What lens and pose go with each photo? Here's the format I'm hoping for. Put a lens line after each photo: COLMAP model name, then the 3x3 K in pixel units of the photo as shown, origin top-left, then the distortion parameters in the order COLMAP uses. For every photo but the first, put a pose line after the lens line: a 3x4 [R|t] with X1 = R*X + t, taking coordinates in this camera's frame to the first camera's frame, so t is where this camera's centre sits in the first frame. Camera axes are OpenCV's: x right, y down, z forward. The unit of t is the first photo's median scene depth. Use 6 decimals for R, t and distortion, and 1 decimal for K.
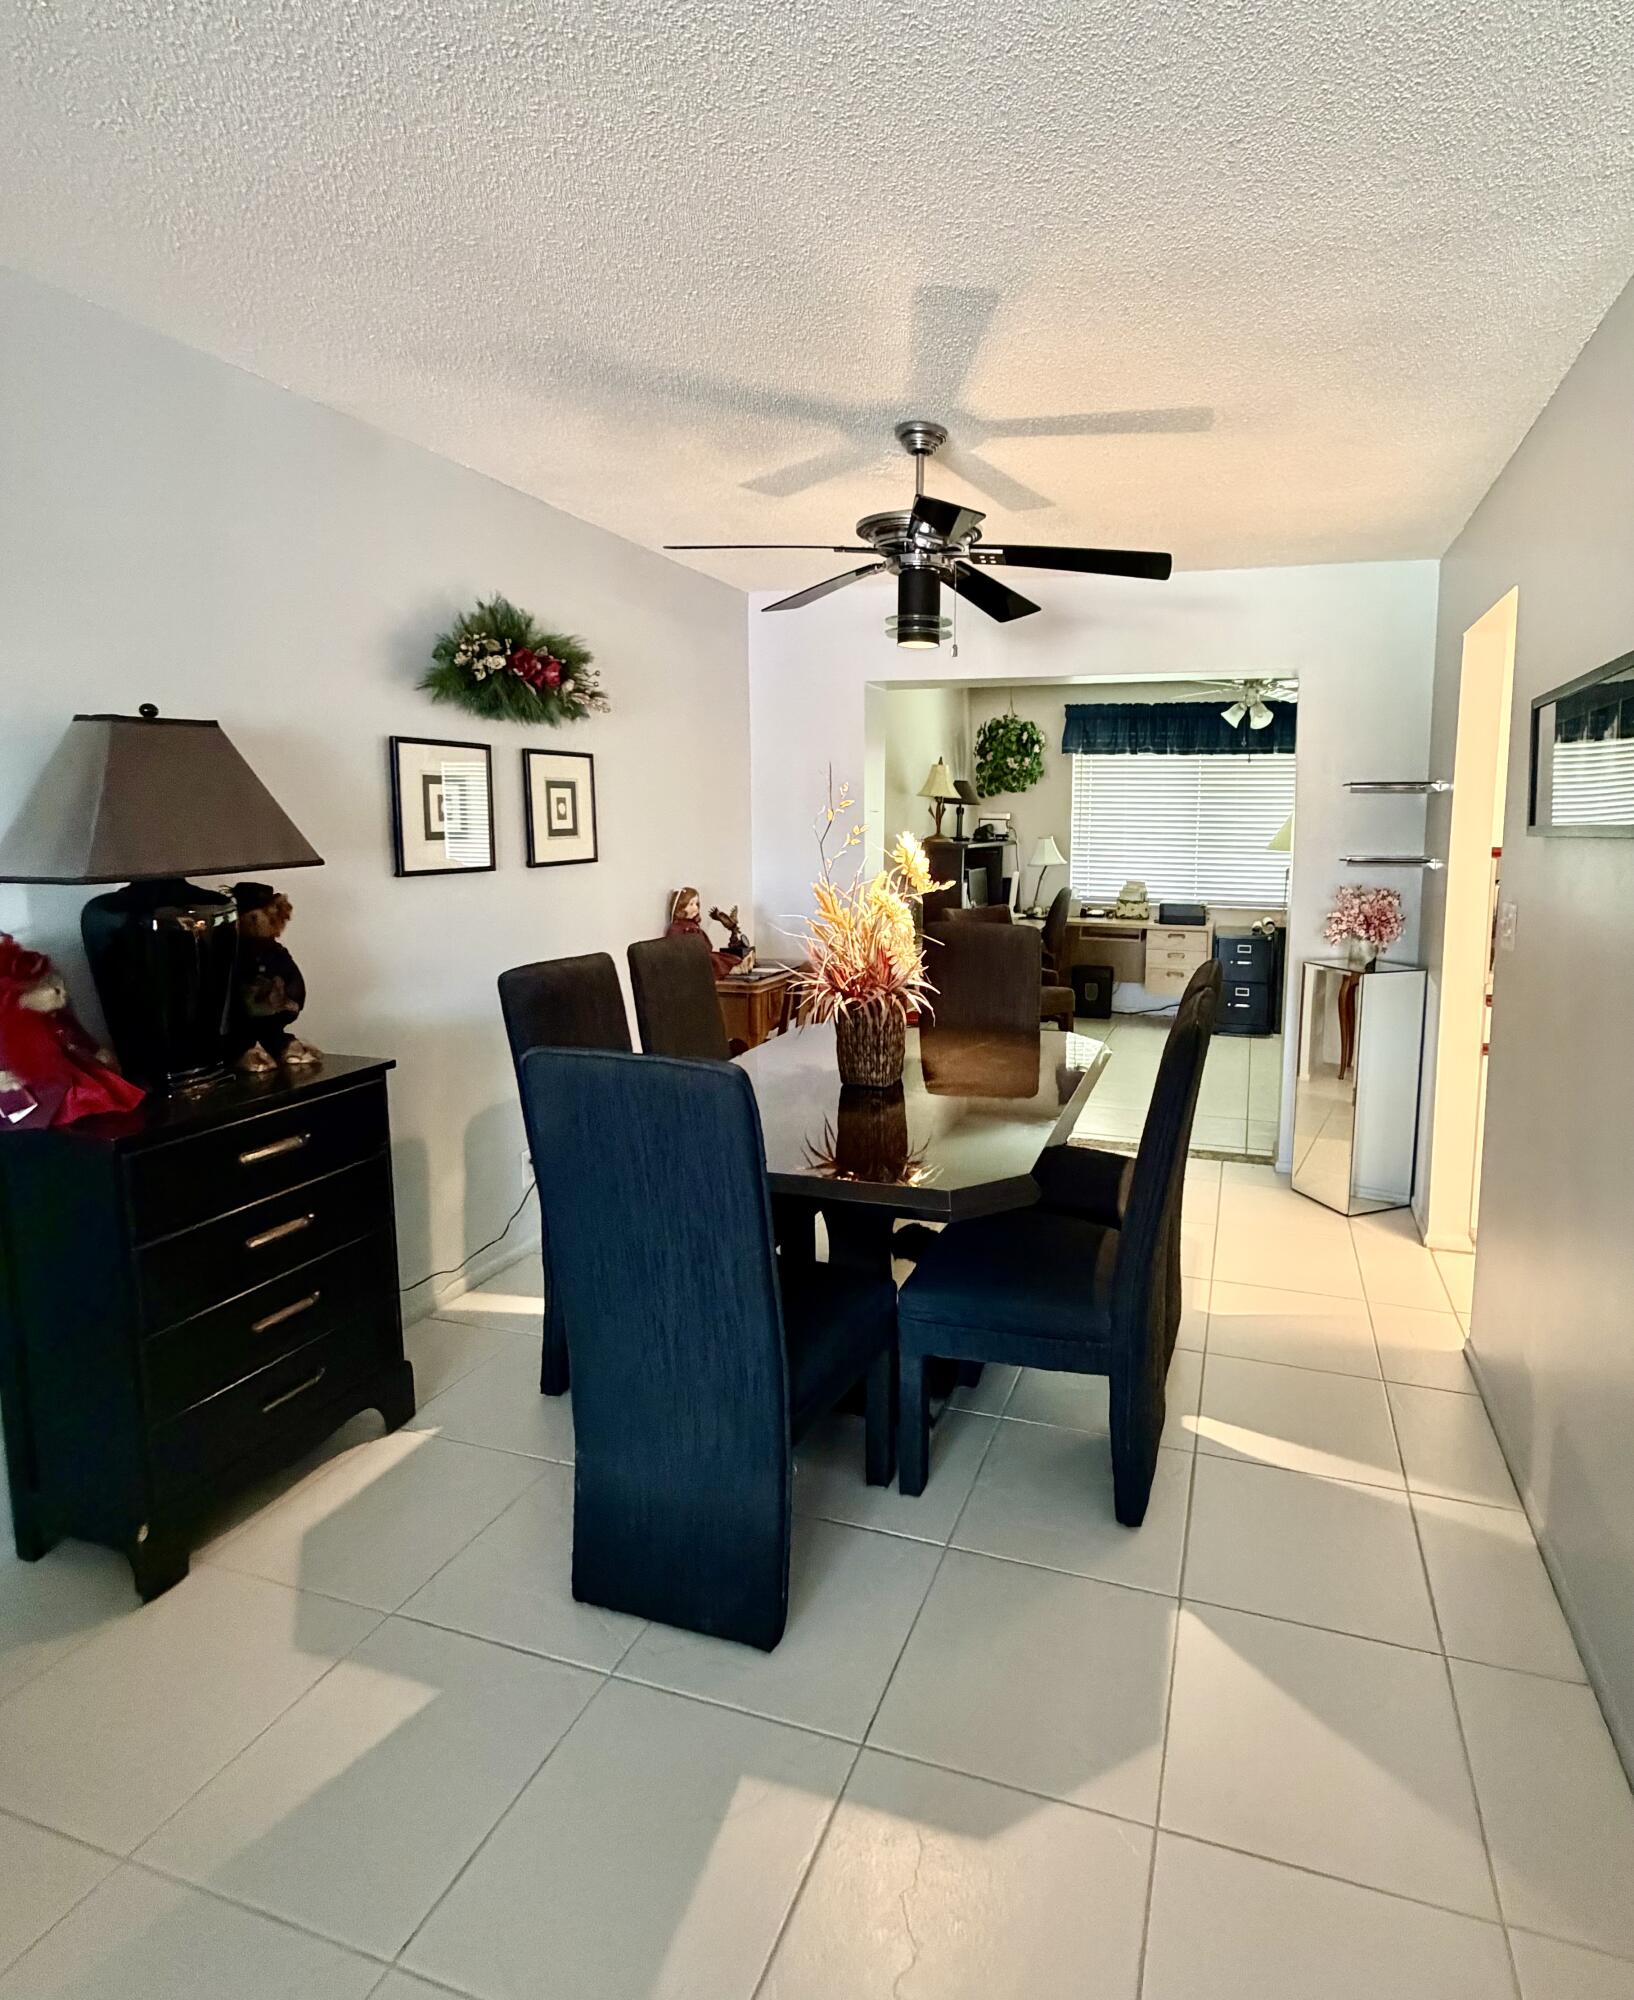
lens RADIAL K [[1025.4, 0, 961.1], [0, 1025.4, 927.1], [0, 0, 1]] dist [-0.002432, -0.000202]
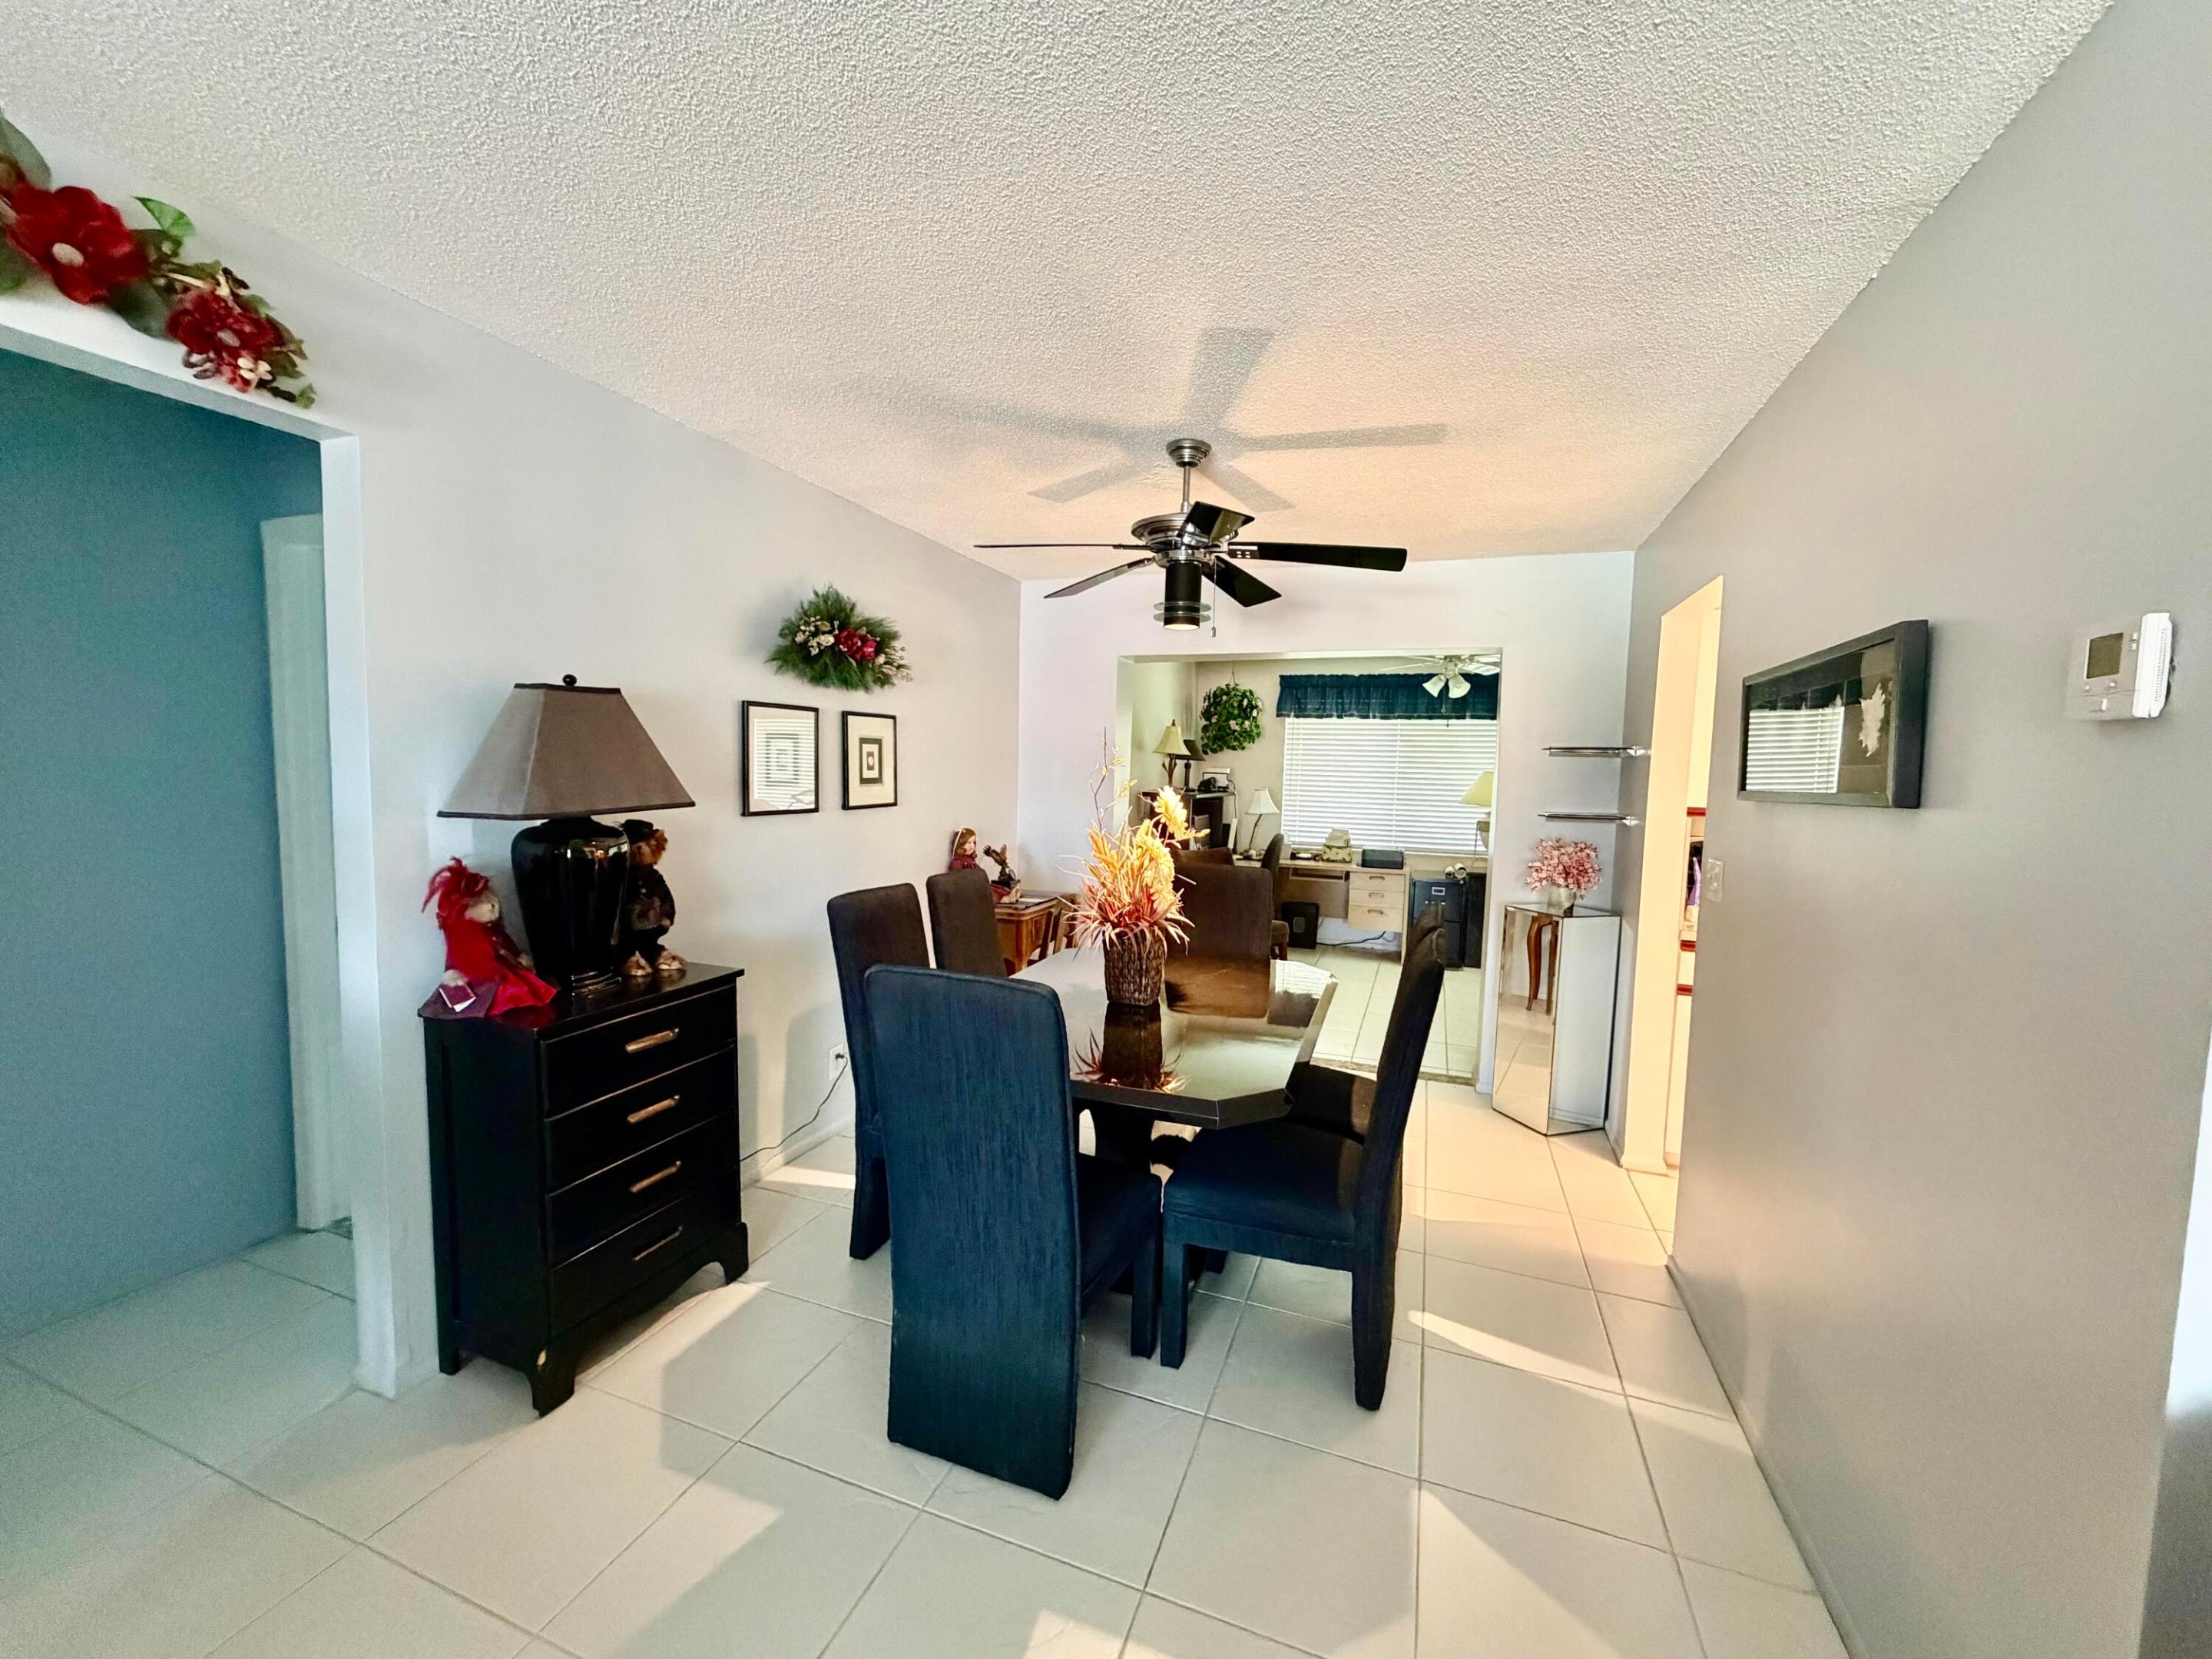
lens RADIAL K [[882.7, 0, 1099.1], [0, 882.7, 834.3], [0, 0, 1]] dist [-0.001845, 0.000310]
pose [[0.996596, 0.020461, -0.079864, -0.049152], [-0.023012, 0.999250, -0.031153, -0.004990], [0.079167, 0.032885, 0.996319, -0.003907]]
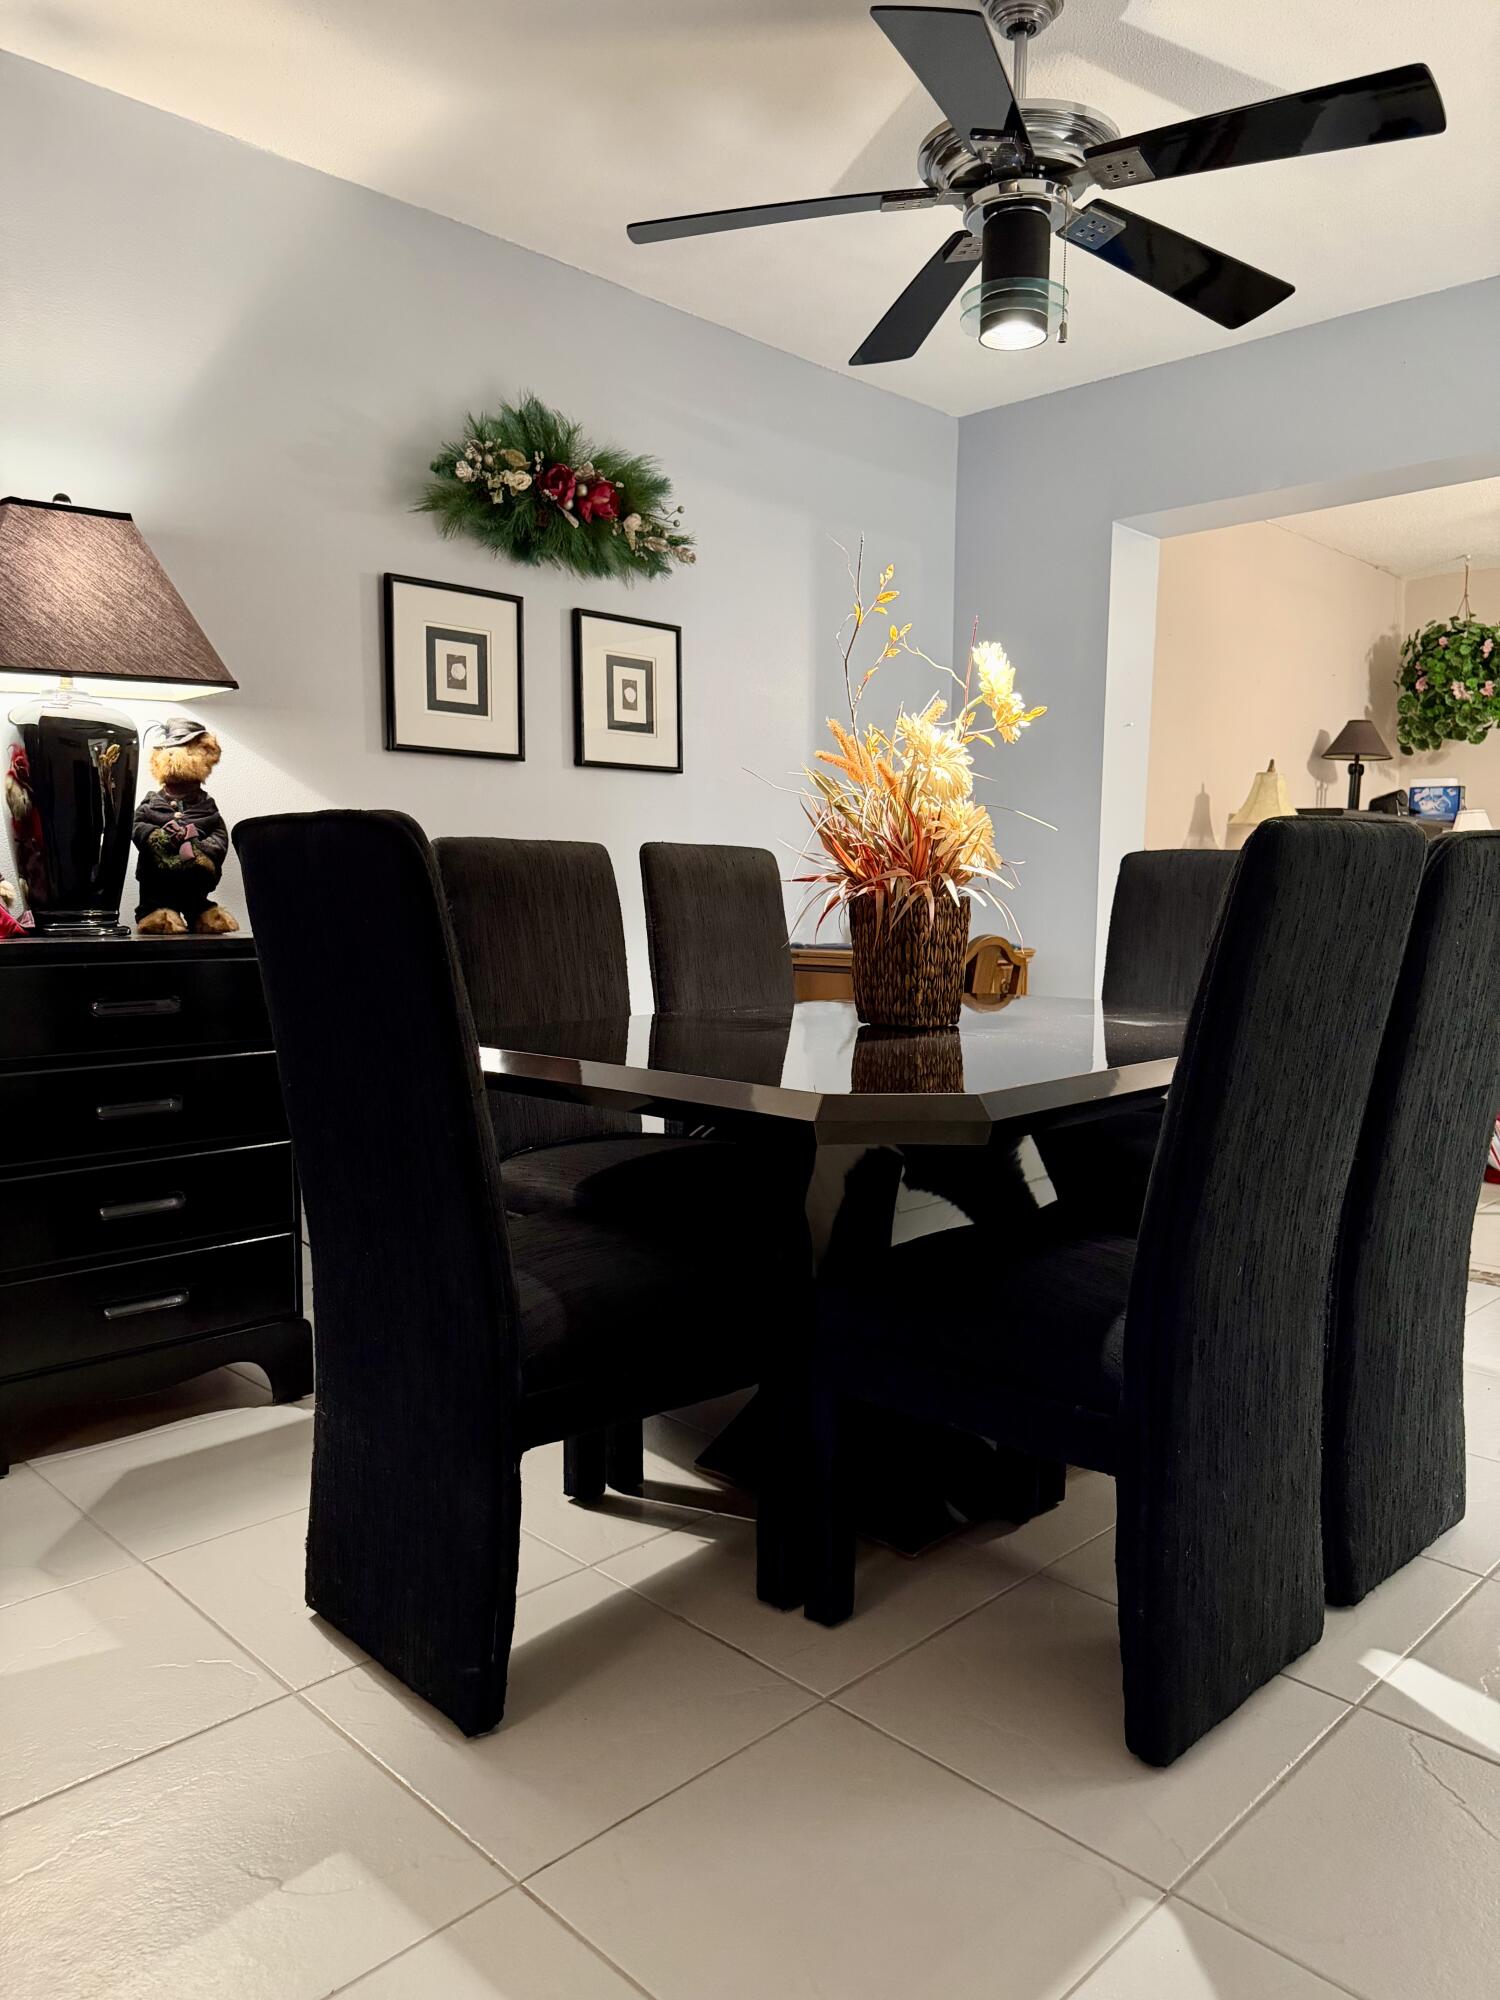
lens RADIAL K [[1415.9, 0, 732.5], [0, 1415.9, 1008.5], [0, 0, 1]] dist [0.054851, -0.071470]
pose [[0.870605, 0.039960, -0.490357, 0.248683], [-0.054122, 0.998426, -0.014727, 0.158180], [0.488997, 0.039361, 0.871397, 0.163350]]
